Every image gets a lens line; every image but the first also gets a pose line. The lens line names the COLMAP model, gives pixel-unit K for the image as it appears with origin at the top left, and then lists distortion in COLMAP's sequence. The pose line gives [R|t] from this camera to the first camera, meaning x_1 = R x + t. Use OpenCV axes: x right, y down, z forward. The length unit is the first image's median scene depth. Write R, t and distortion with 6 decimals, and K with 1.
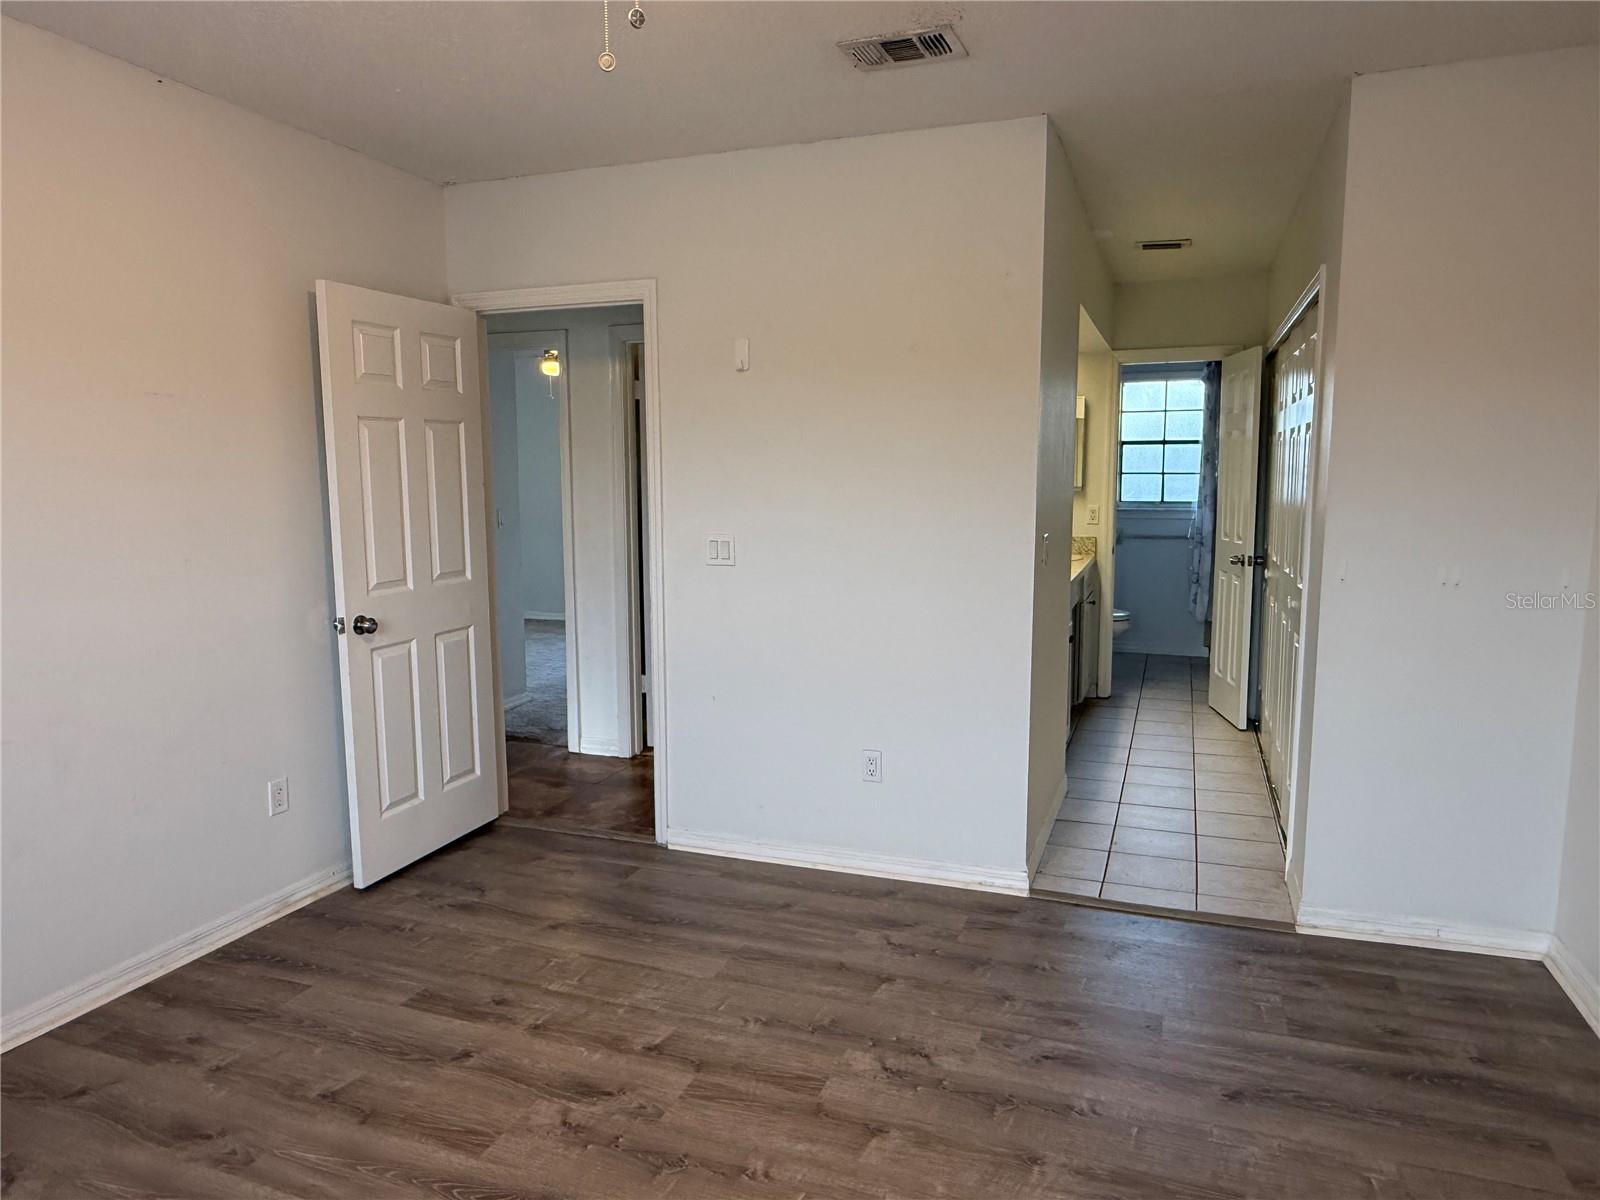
lens RADIAL K [[1045.8, 0, 766.7], [0, 1045.8, 600.3], [0, 0, 1]] dist [0.004631, 0.000238]
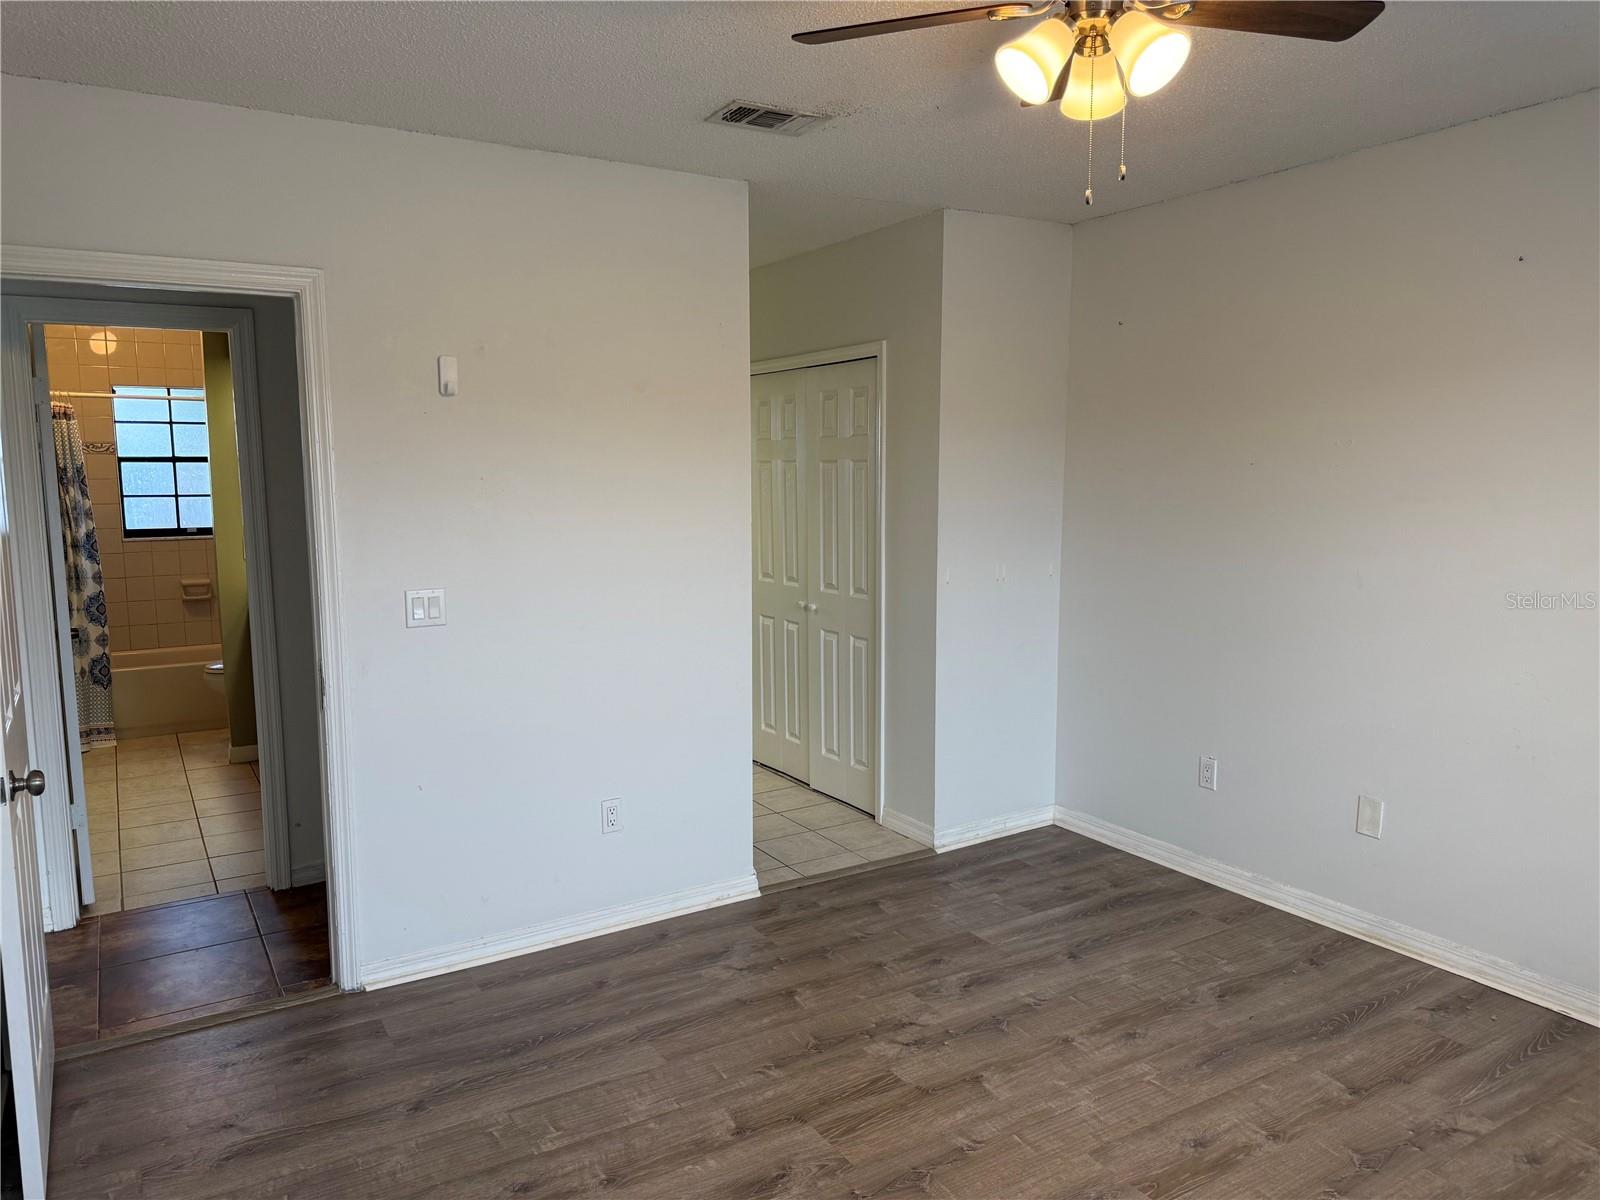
lens RADIAL K [[1139.0, 0, 800.0], [0, 1139.0, 600.0], [0, 0, 1]] dist [0.087447, -0.125404]
pose [[0.620527, -0.093112, 0.778637, -0.695247], [0.114495, 0.993043, 0.027505, -0.055200], [-0.775781, 0.072082, 0.626871, 0.229701]]
